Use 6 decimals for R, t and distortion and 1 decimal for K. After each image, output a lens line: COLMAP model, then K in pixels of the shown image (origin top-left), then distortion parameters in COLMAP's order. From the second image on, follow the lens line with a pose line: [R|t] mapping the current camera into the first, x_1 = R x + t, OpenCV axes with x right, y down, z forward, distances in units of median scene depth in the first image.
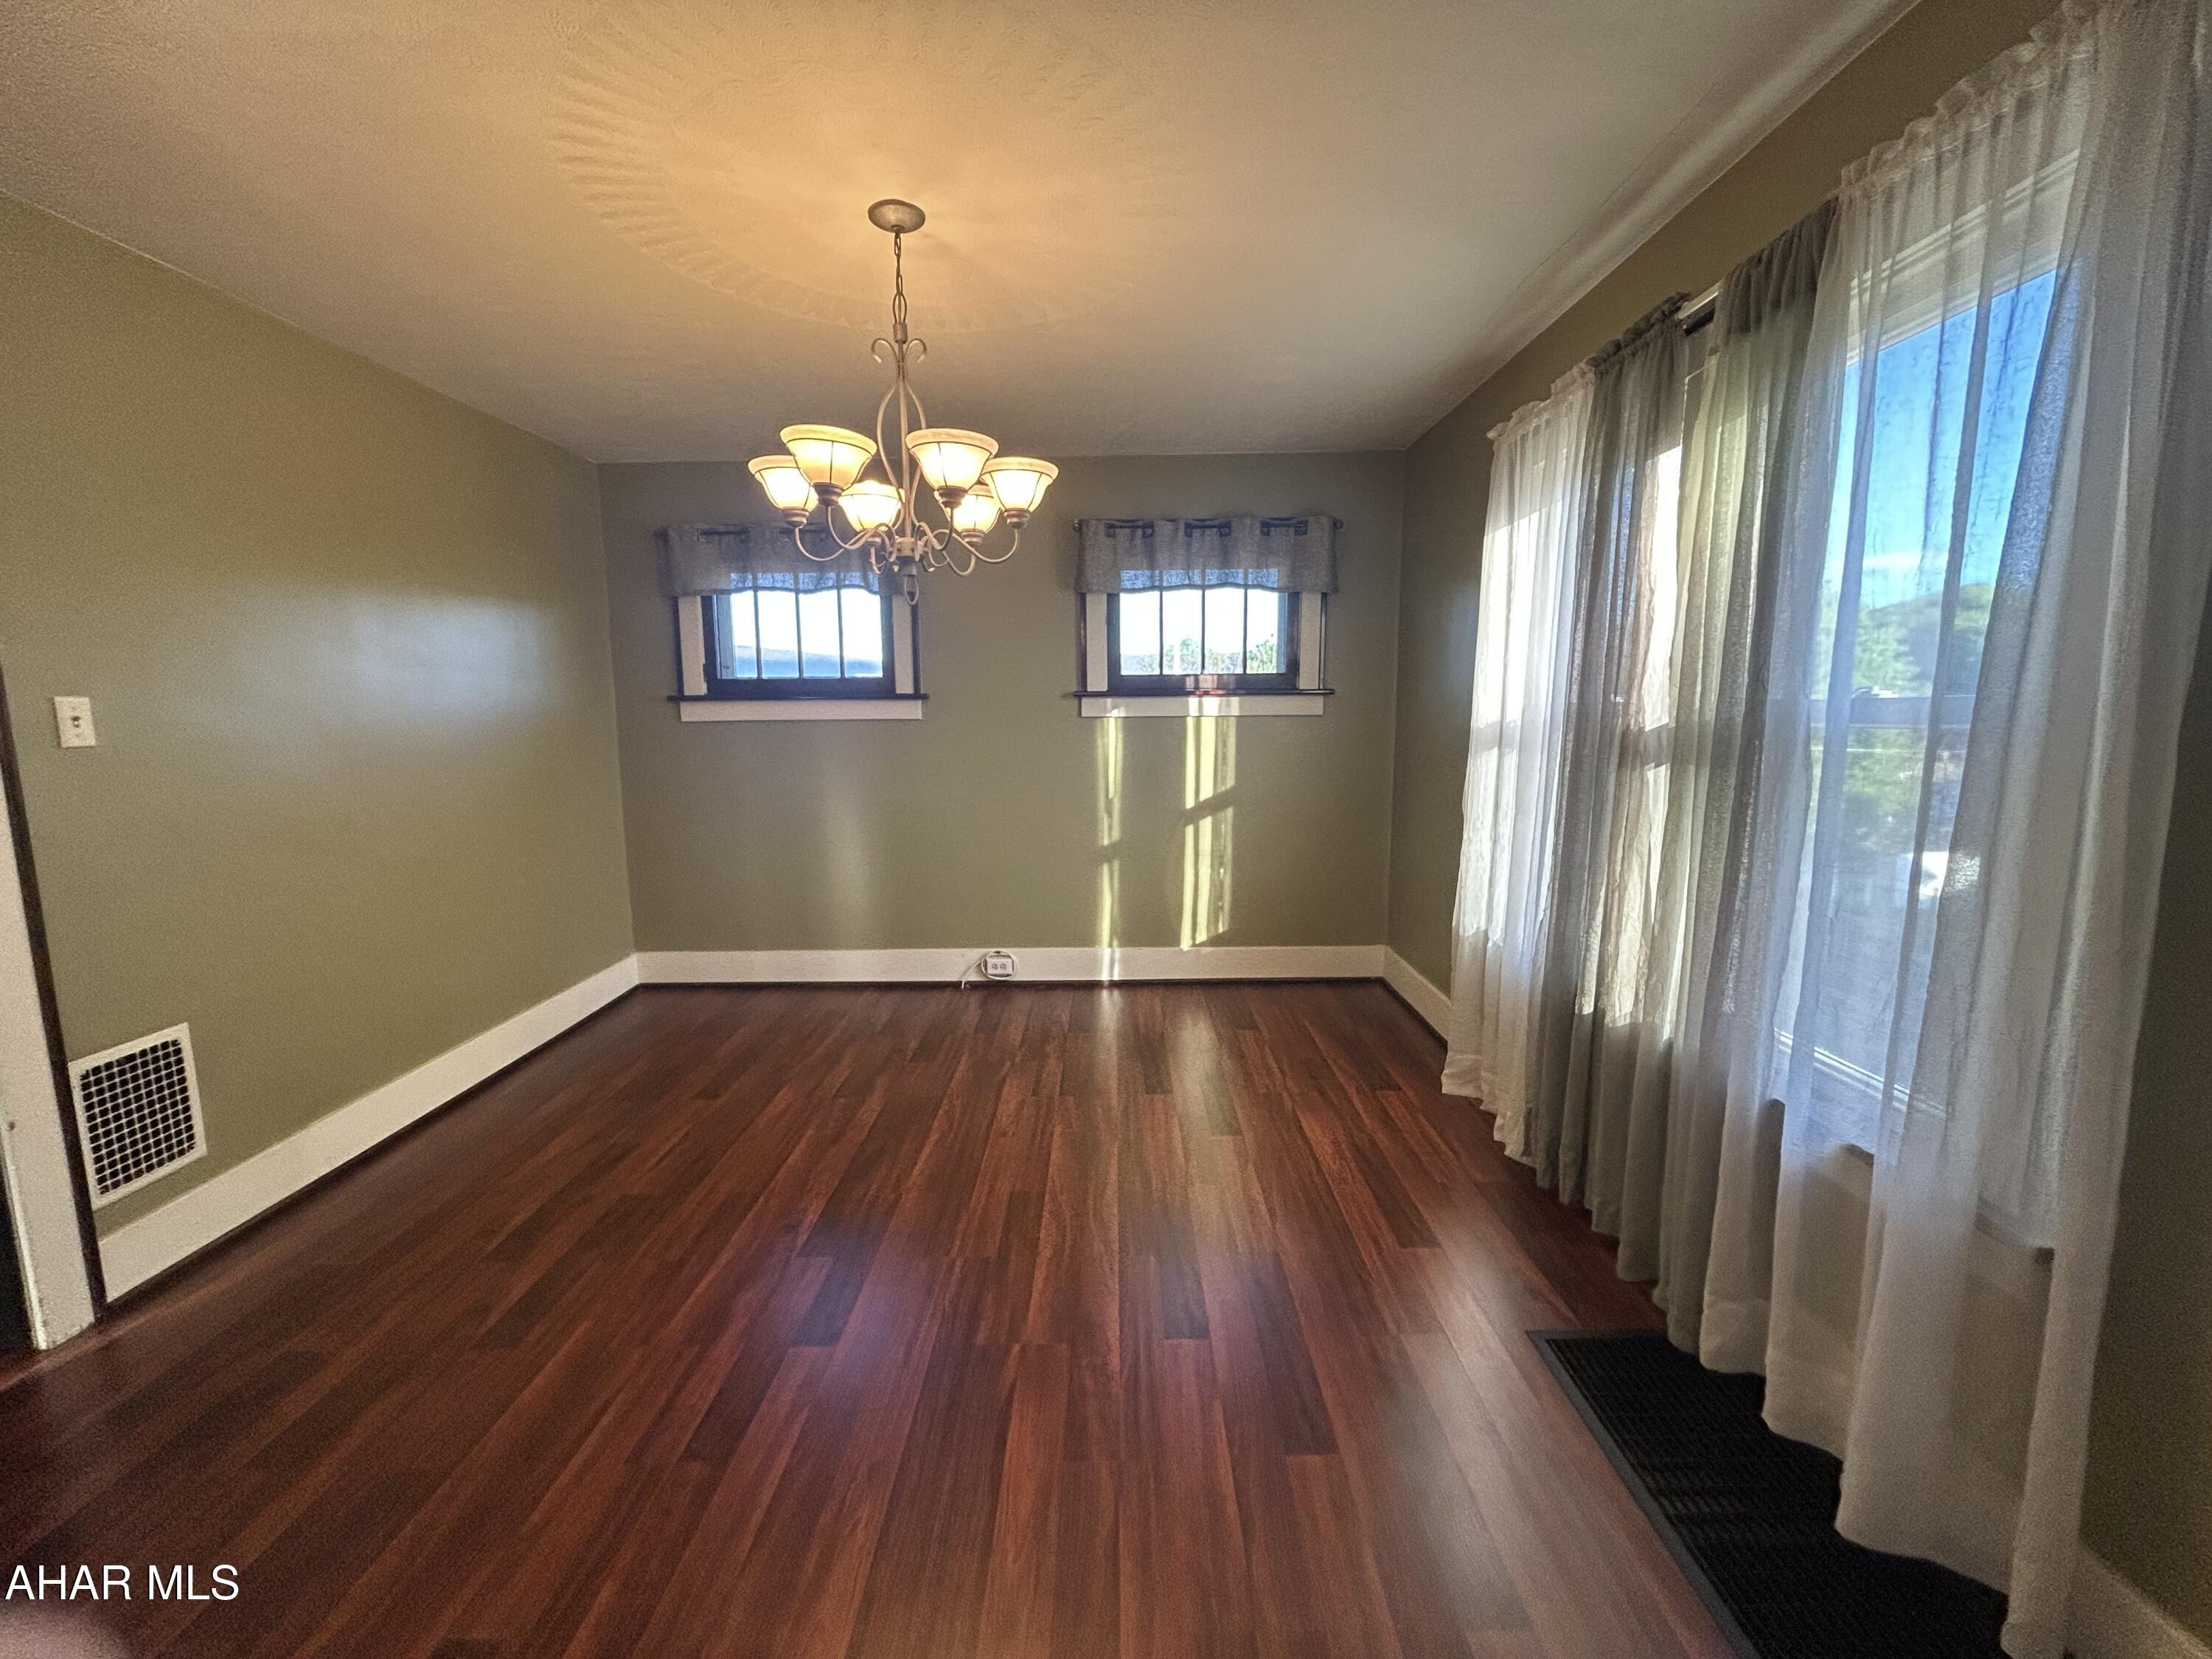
lens RADIAL K [[890.0, 0, 1100.9], [0, 890.0, 821.2], [0, 0, 1]] dist [-0.000922, 0.000391]
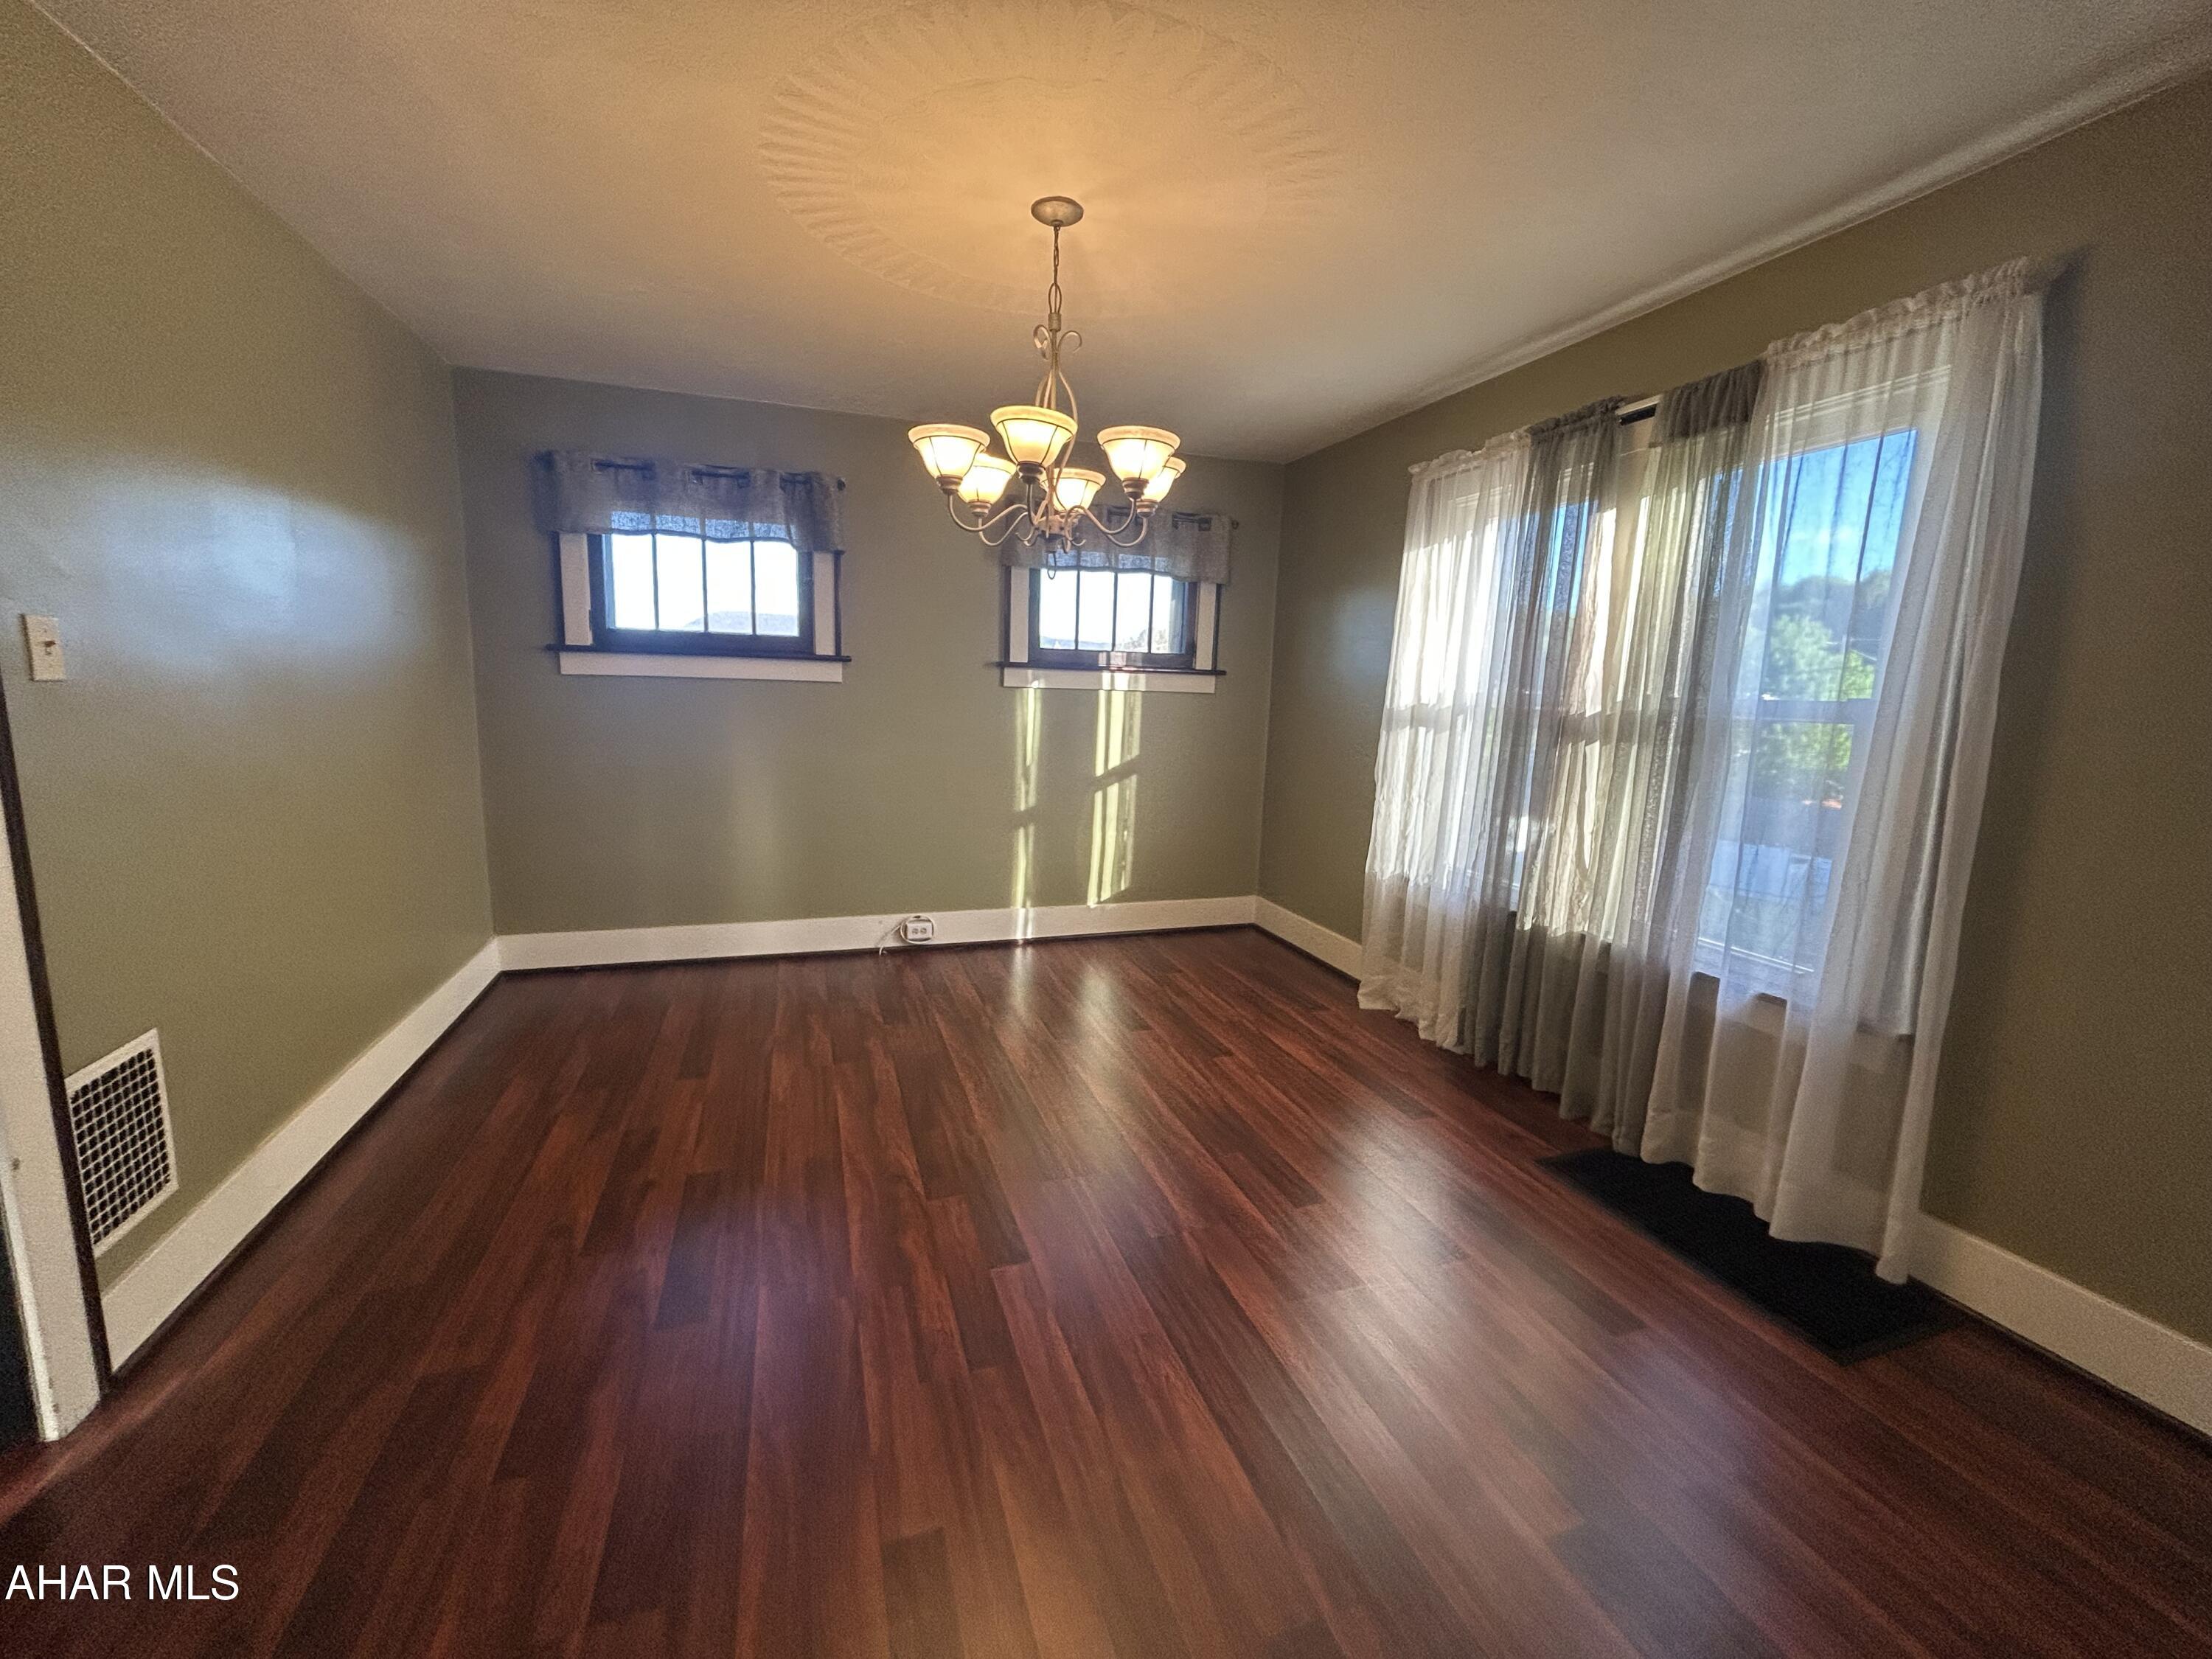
lens RADIAL K [[890.0, 0, 1100.9], [0, 890.0, 821.2], [0, 0, 1]] dist [-0.000922, 0.000391]
pose [[0.944200, -0.010617, 0.329203, -0.257765], [0.000504, 0.999526, 0.030792, 0.007729], [-0.329374, -0.028908, 0.943757, -0.019574]]
